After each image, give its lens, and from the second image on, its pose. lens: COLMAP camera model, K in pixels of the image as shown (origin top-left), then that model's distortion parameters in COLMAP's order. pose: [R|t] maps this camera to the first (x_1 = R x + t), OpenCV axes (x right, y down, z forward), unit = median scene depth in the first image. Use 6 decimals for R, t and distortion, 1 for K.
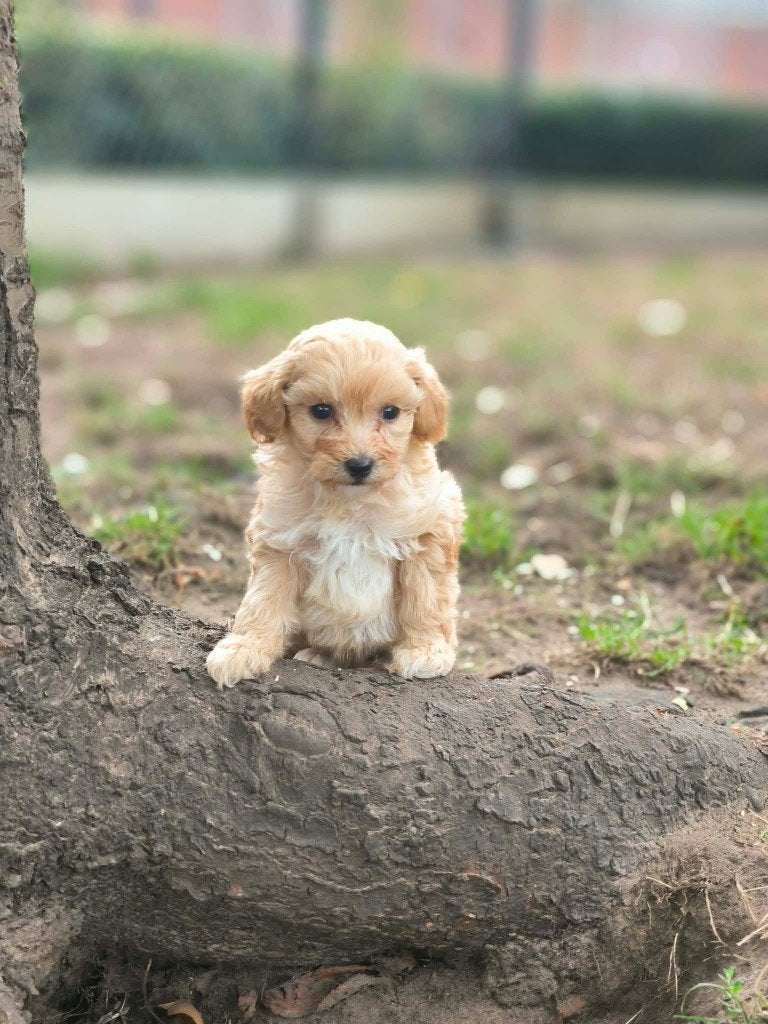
lens RADIAL K [[1492.9, 0, 409.3], [0, 1492.9, 510.7], [0, 0, 1]] dist [0.282280, -1.066156]
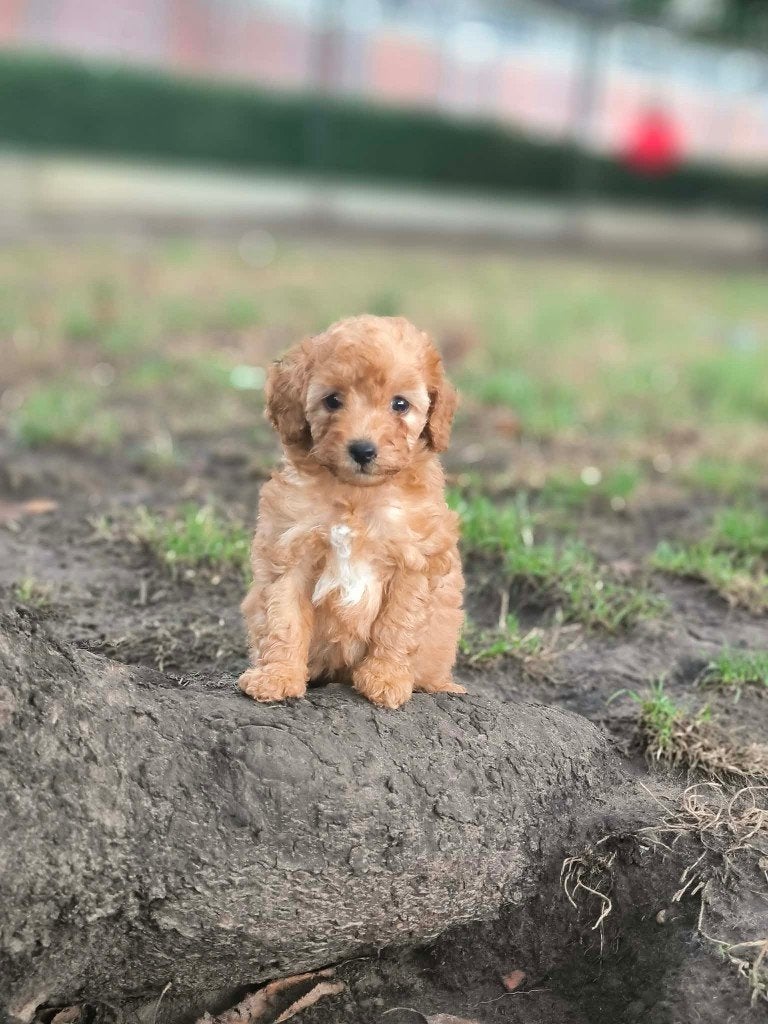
lens RADIAL K [[1492.9, 0, 409.3], [0, 1492.9, 510.7], [0, 0, 1]] dist [0.282280, -1.066156]
pose [[0.922652, -0.047199, 0.382735, -0.380131], [0.035834, 0.998681, 0.036772, -0.061259], [-0.383966, -0.020213, 0.923126, 0.006740]]
